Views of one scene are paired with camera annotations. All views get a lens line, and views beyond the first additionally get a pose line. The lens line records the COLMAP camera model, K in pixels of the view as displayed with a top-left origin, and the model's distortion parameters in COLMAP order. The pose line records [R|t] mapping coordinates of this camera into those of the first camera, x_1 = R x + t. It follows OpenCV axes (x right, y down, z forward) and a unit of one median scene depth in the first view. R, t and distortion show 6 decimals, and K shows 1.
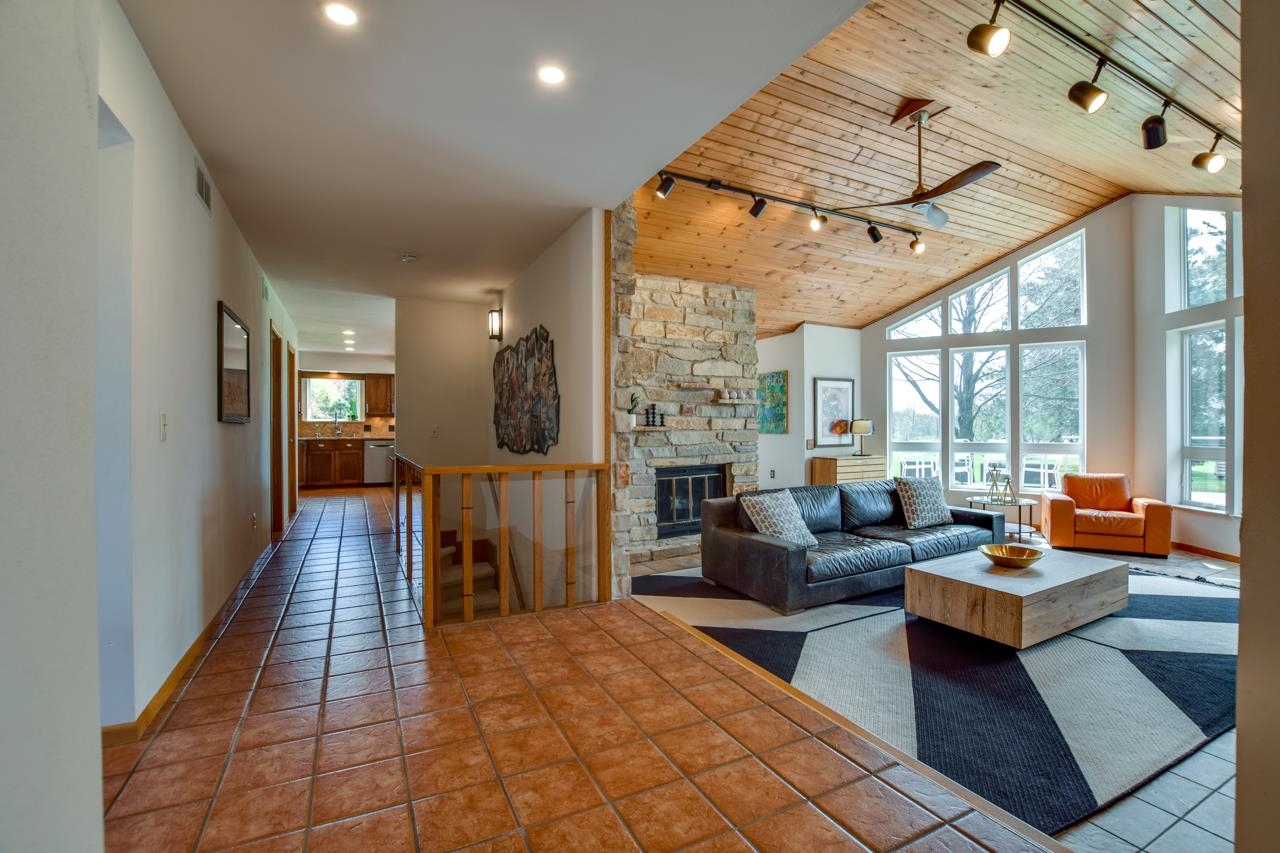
lens RADIAL K [[566.7, 0, 650.7], [0, 566.7, 428.0], [0, 0, 1]] dist [-0.031051, 0.002423]
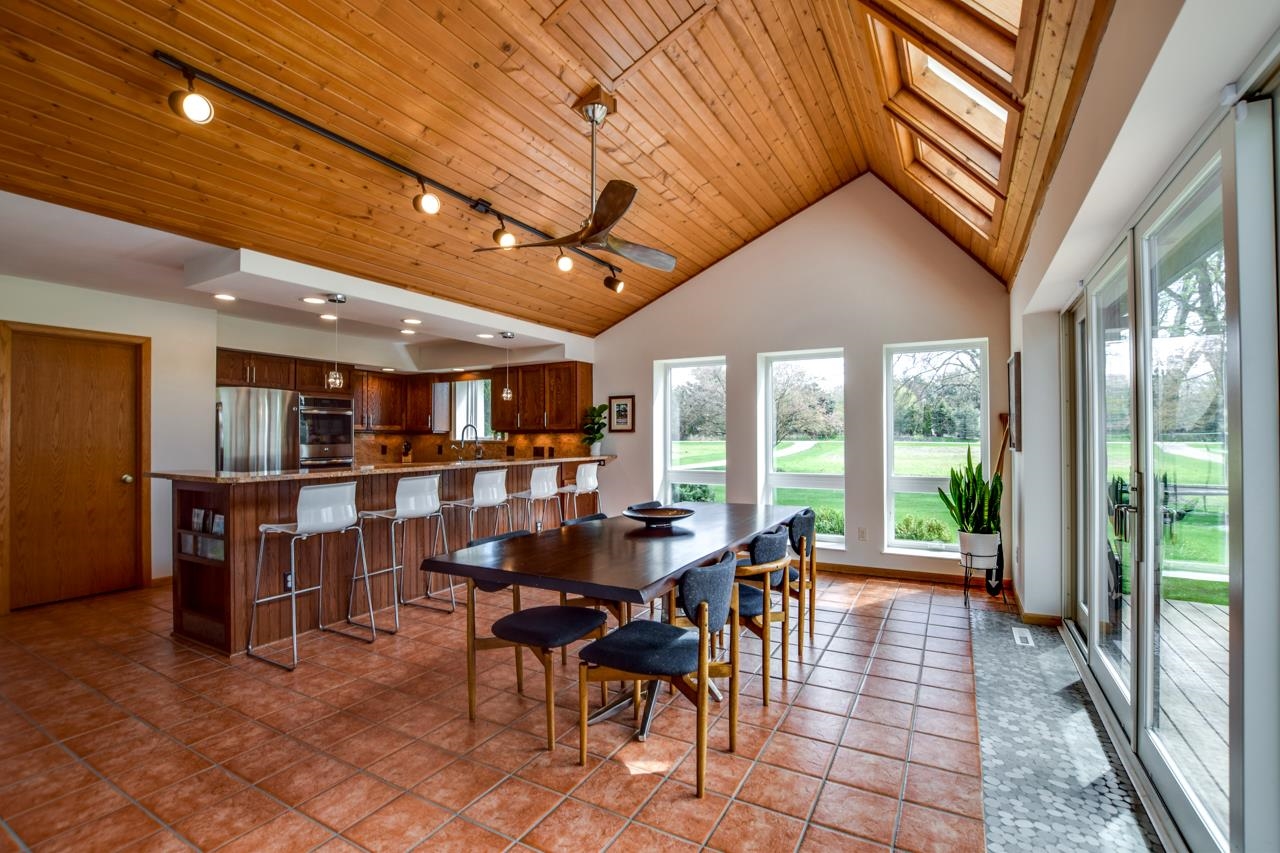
lens RADIAL K [[566.7, 0, 640.4], [0, 566.7, 433.1], [0, 0, 1]] dist [-0.031051, 0.002423]
pose [[0.538094, -0.004662, -0.842872, 0.250243], [-0.002651, 0.999970, -0.007224, -0.029813], [0.842880, 0.006122, 0.538066, 1.390866]]
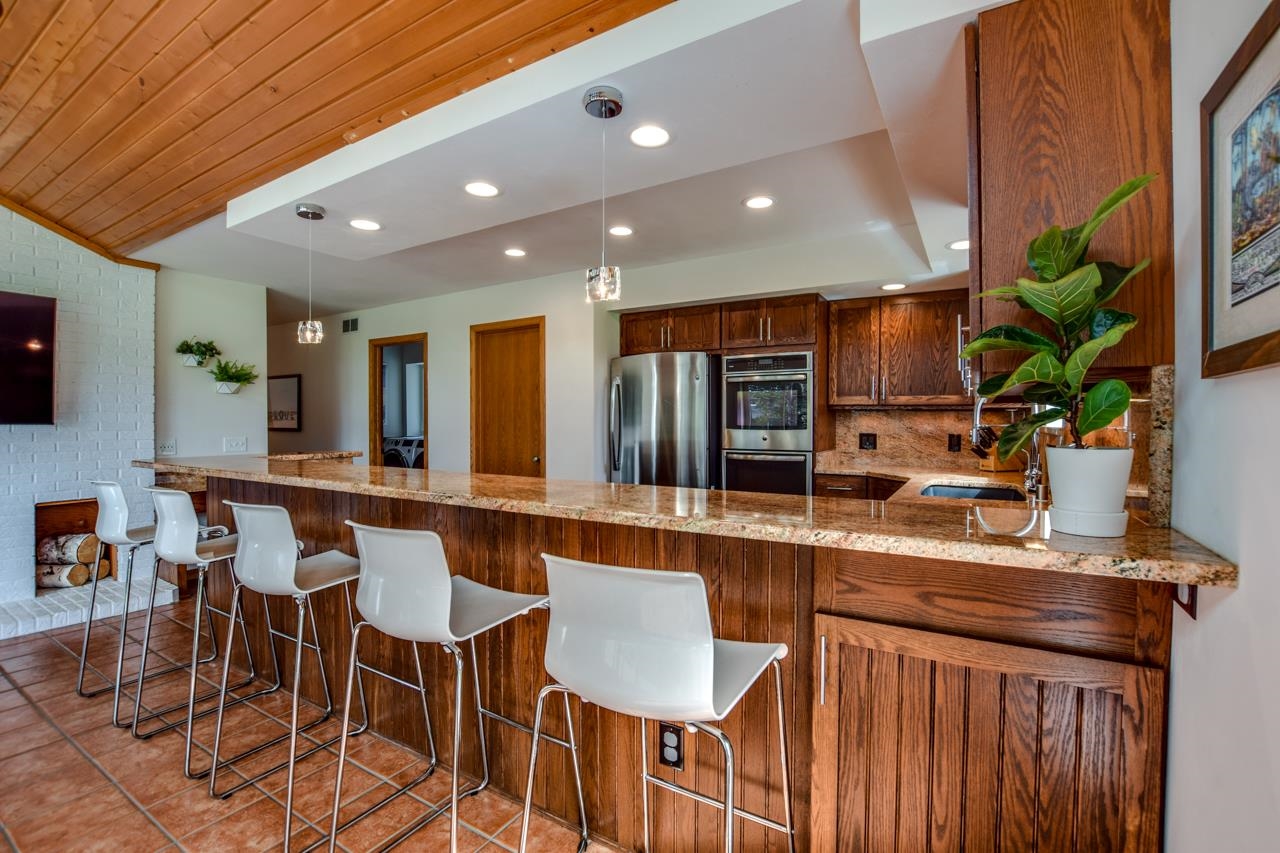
lens RADIAL K [[566.7, 0, 640.3], [0, 566.7, 425.9], [0, 0, 1]] dist [-0.031051, 0.002423]
pose [[-0.856627, 0.007454, -0.515883, -0.494701], [-0.000393, 0.999886, 0.015100, -0.028610], [0.515937, 0.013137, -0.856526, 1.966239]]
